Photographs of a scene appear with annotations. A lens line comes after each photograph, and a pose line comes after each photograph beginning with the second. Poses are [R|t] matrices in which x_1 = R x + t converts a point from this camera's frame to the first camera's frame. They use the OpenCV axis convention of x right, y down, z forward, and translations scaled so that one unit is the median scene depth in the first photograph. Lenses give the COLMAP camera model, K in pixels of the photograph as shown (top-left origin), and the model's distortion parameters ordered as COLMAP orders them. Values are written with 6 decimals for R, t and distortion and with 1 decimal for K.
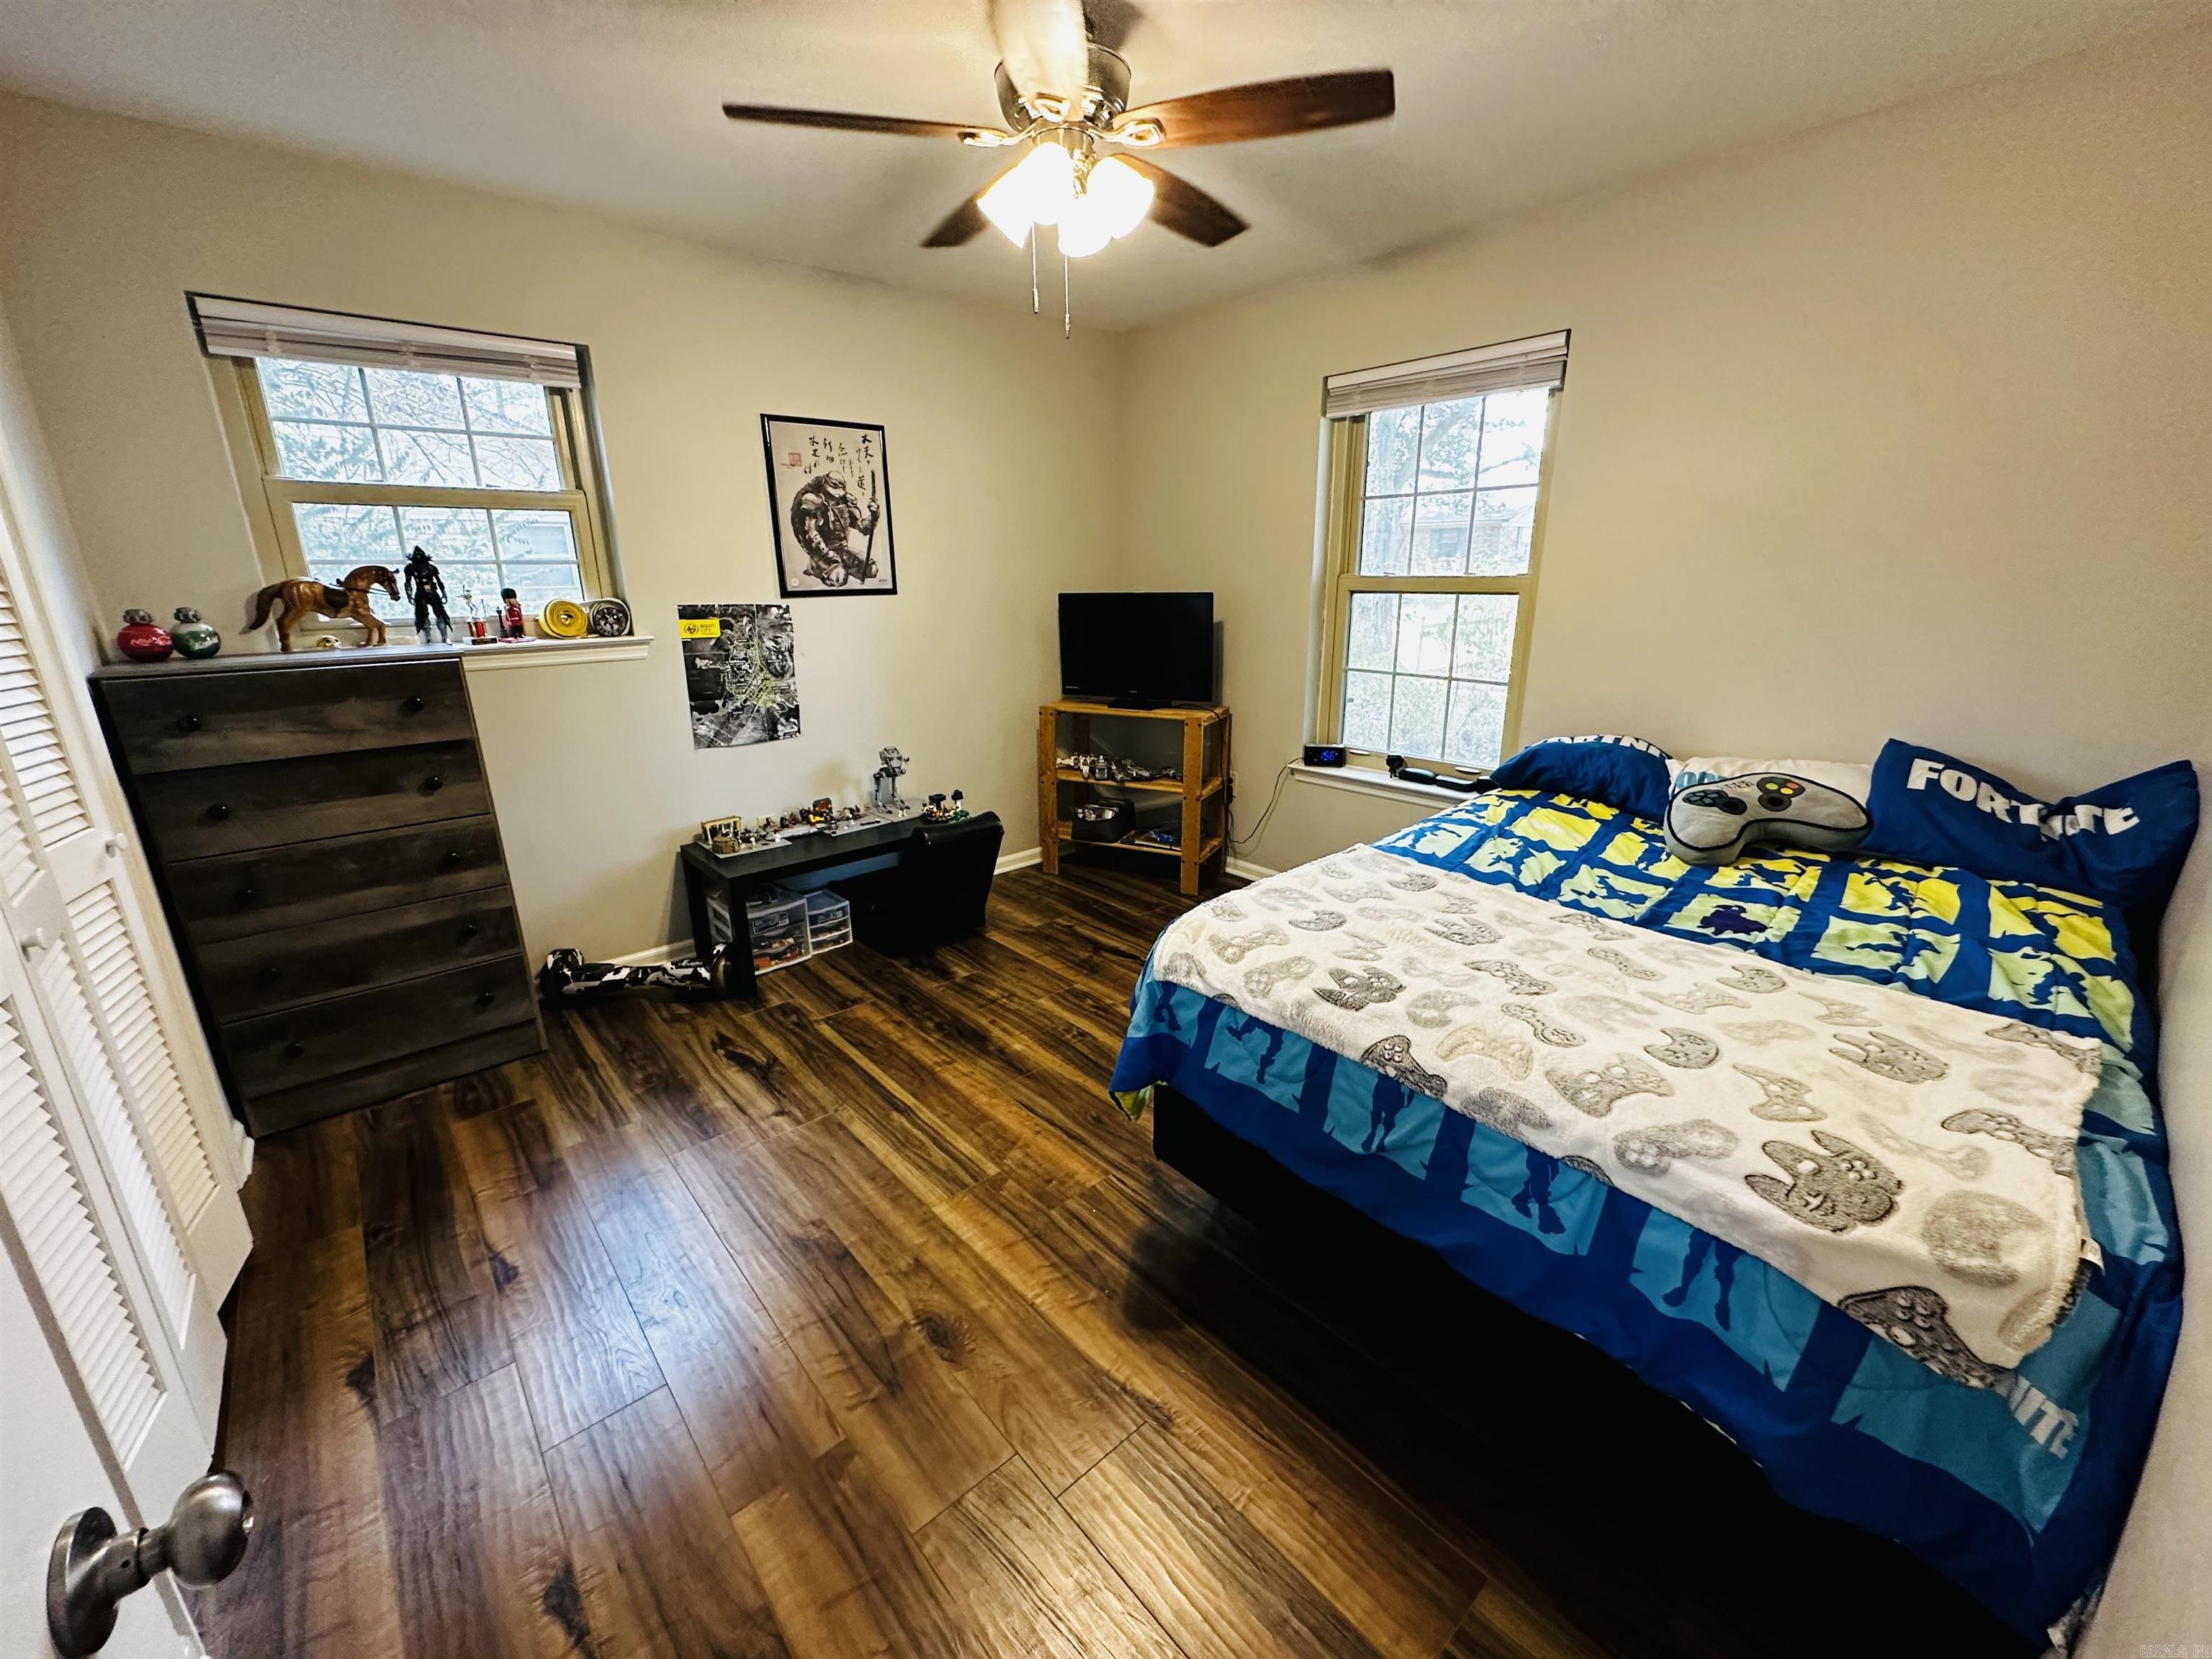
lens RADIAL K [[882.1, 0, 1103.9], [0, 882.1, 831.5], [0, 0, 1]] dist [-0.000911, 0.000245]
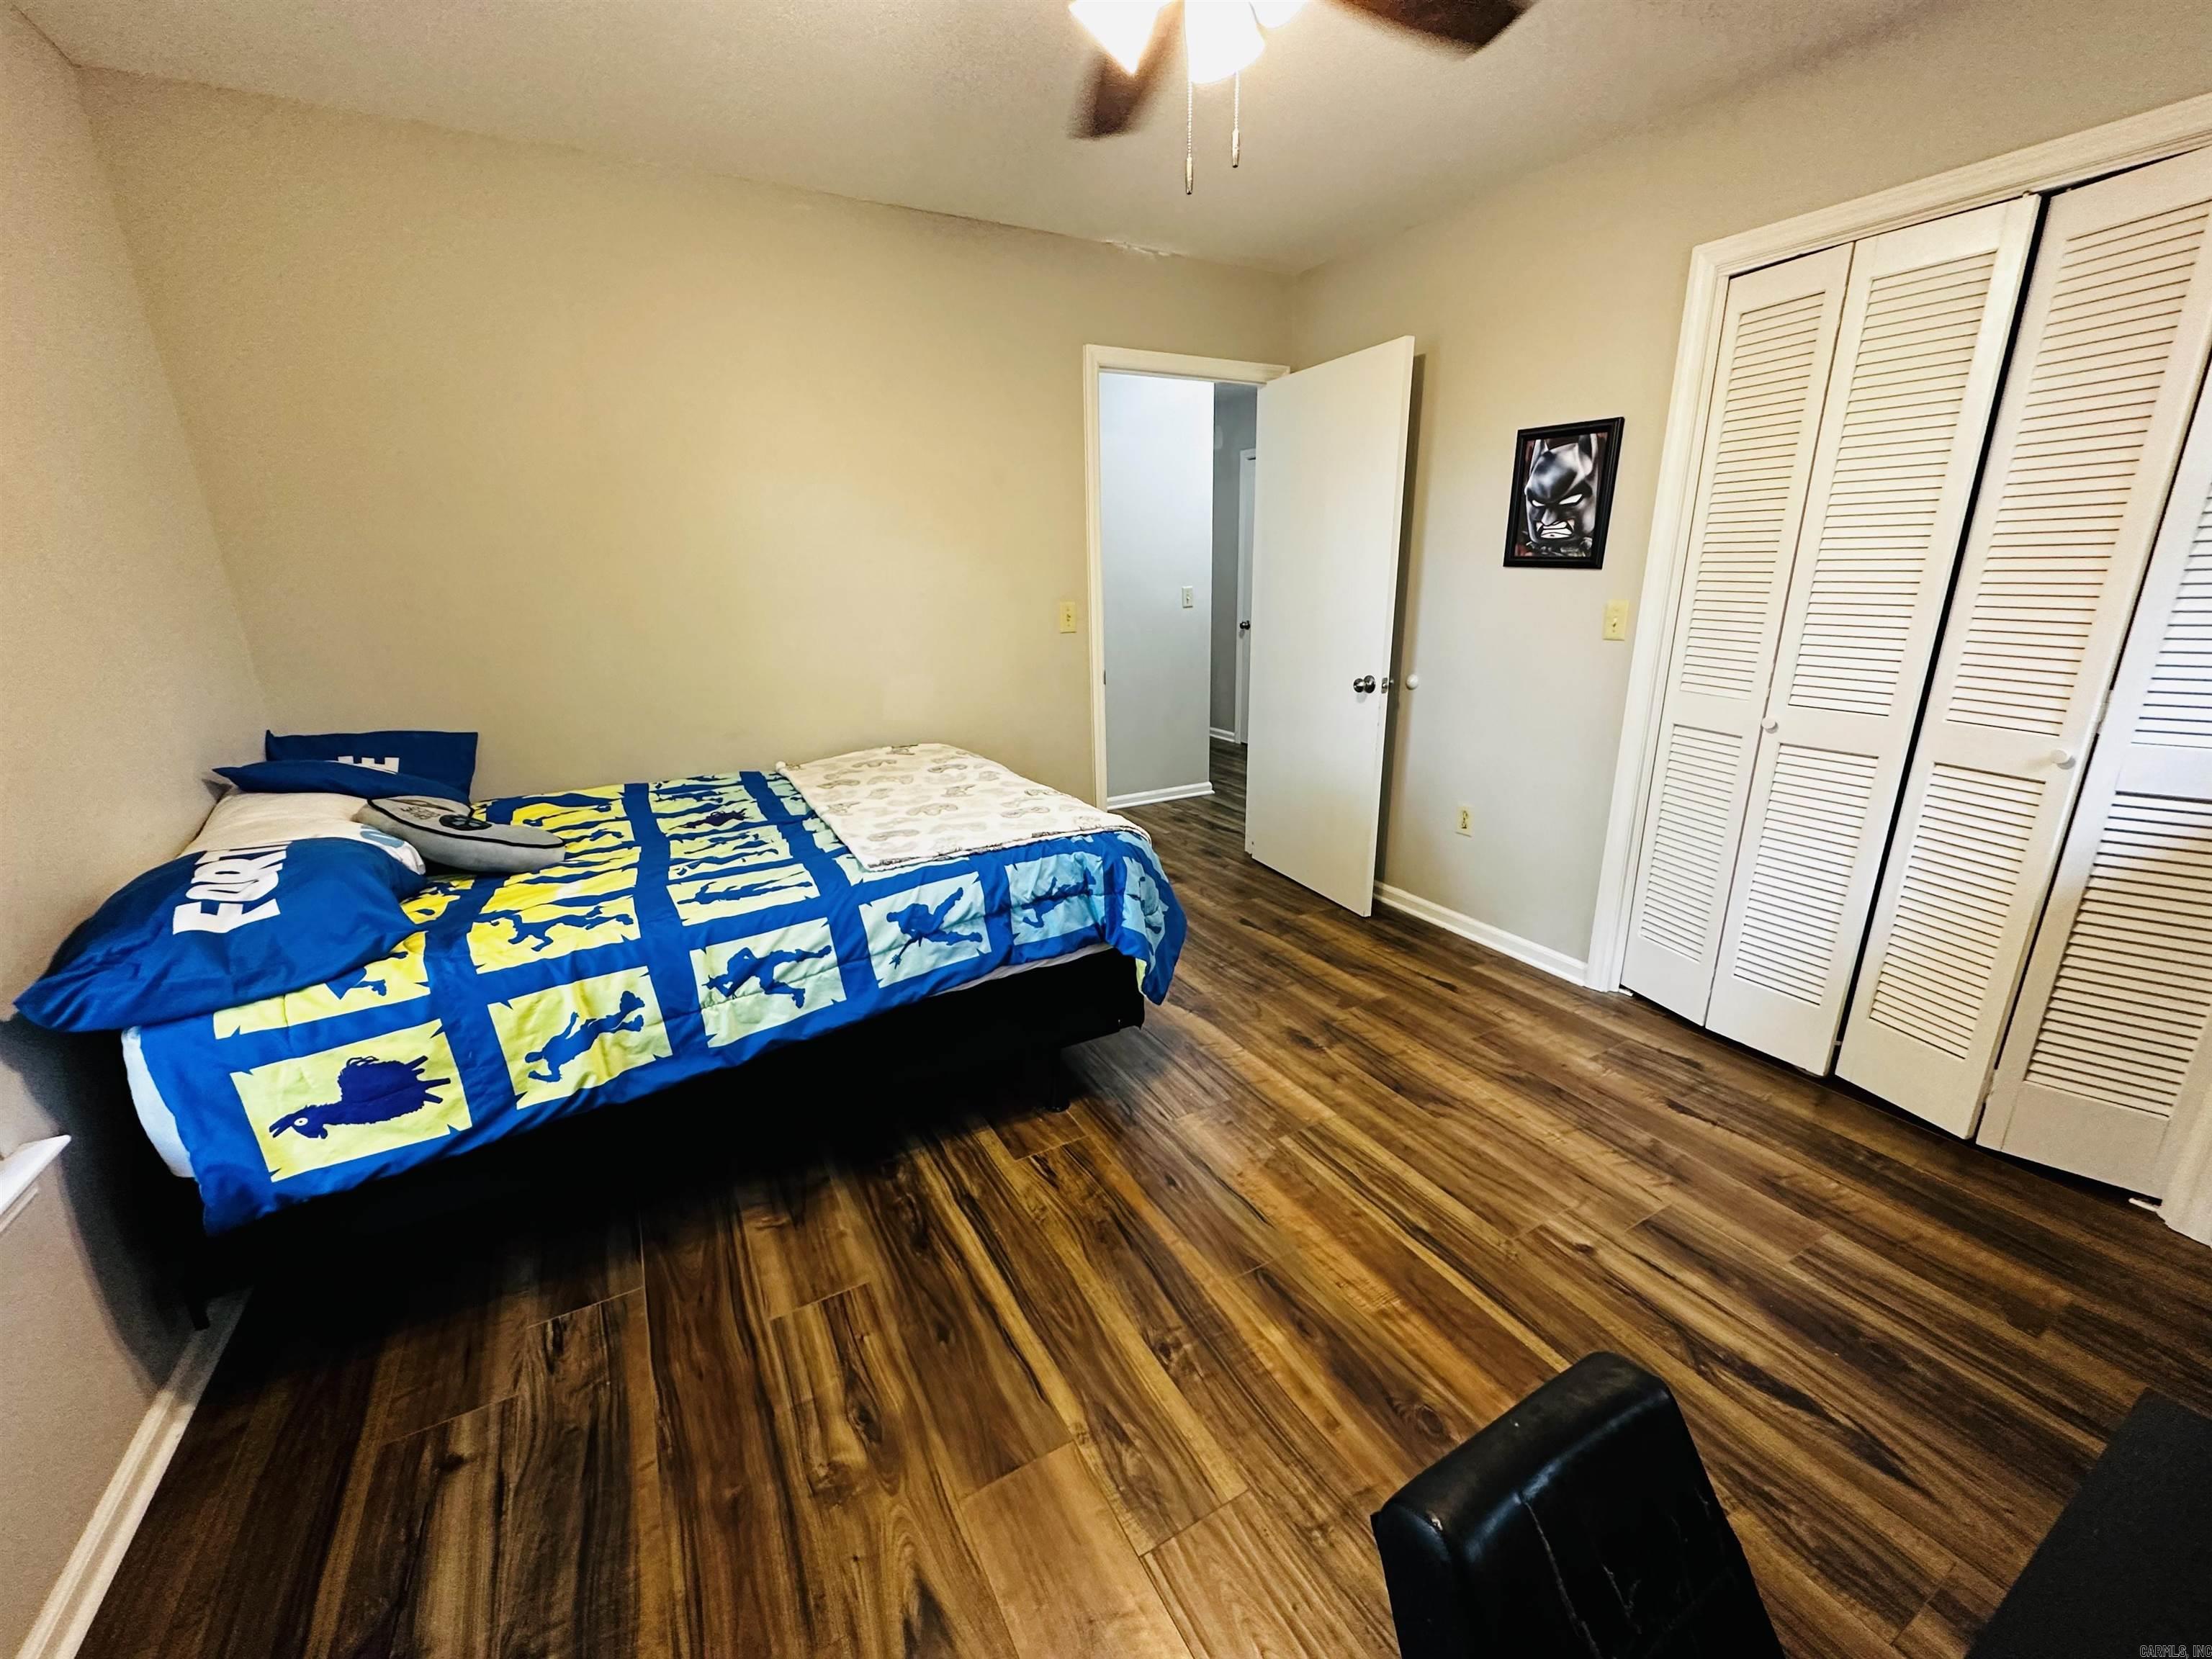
lens RADIAL K [[882.1, 0, 1107.8], [0, 882.1, 827.3], [0, 0, 1]] dist [-0.000911, 0.000245]
pose [[-0.977227, -0.030965, 0.209927, -0.128496], [0.088895, 0.838563, 0.537503, -0.471622], [-0.192680, 0.543923, -0.816714, 1.674062]]
